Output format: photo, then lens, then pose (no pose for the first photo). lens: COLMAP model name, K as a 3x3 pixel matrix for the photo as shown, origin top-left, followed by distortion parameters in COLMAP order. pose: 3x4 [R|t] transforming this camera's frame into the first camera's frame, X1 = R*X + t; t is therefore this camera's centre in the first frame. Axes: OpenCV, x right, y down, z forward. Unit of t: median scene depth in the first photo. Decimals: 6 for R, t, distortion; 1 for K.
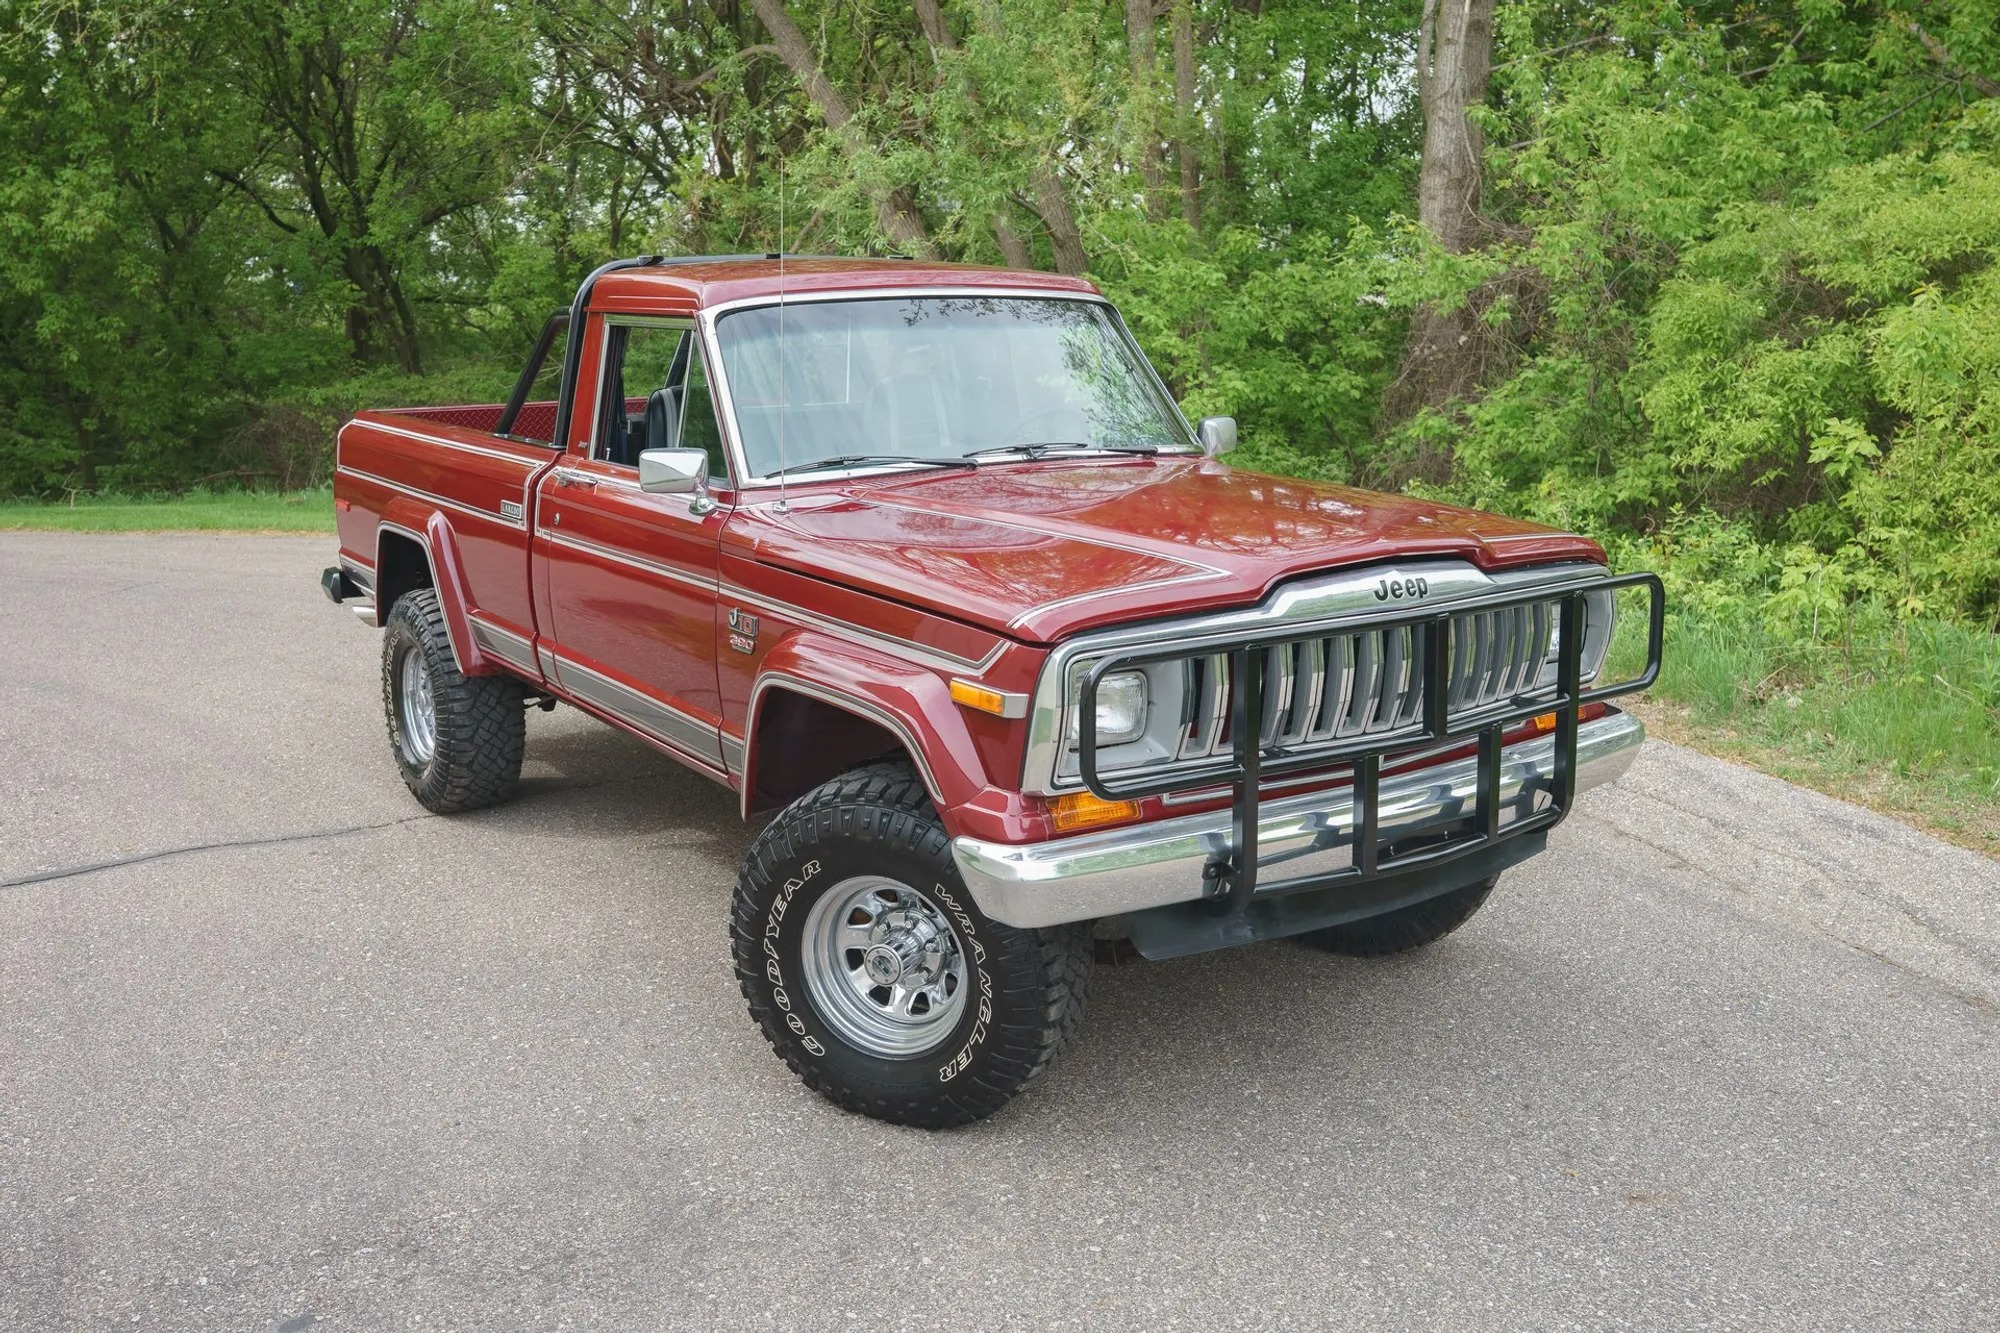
lens RADIAL K [[1858.4, 0, 998.1], [0, 1858.4, 668.2], [0, 0, 1]] dist [-0.128156, -0.012014]
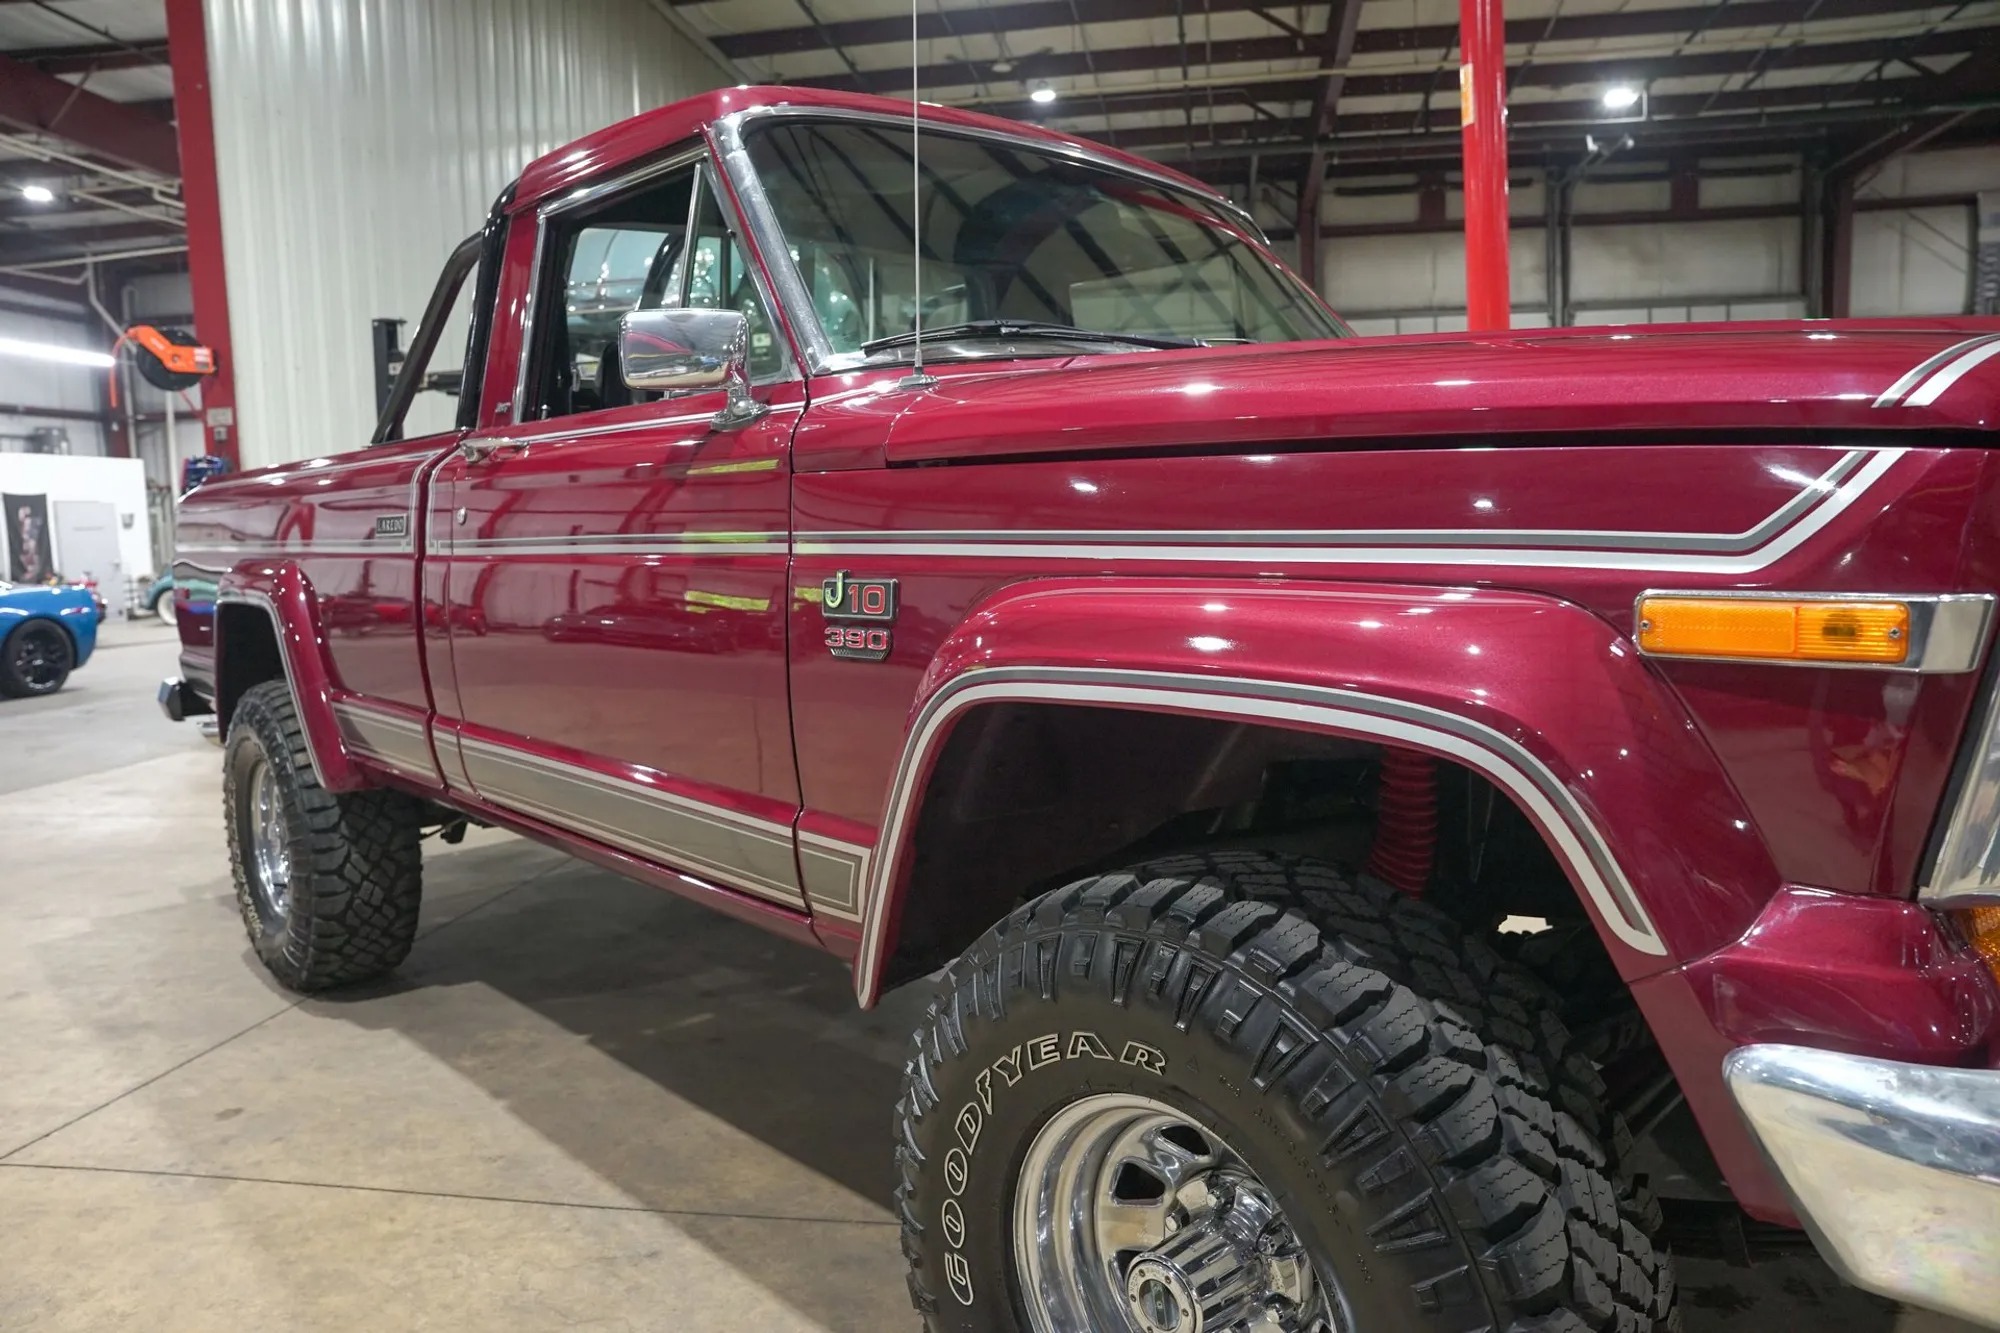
lens RADIAL K [[1370.6, 0, 1004.3], [0, 1370.6, 663.6], [0, 0, 1]] dist [-0.140519, 0.110315]
pose [[0.988091, -0.039217, 0.148792, -0.177864], [0.055570, 0.992663, -0.107391, 0.038141], [-0.143489, 0.114380, 0.983020, 0.743684]]
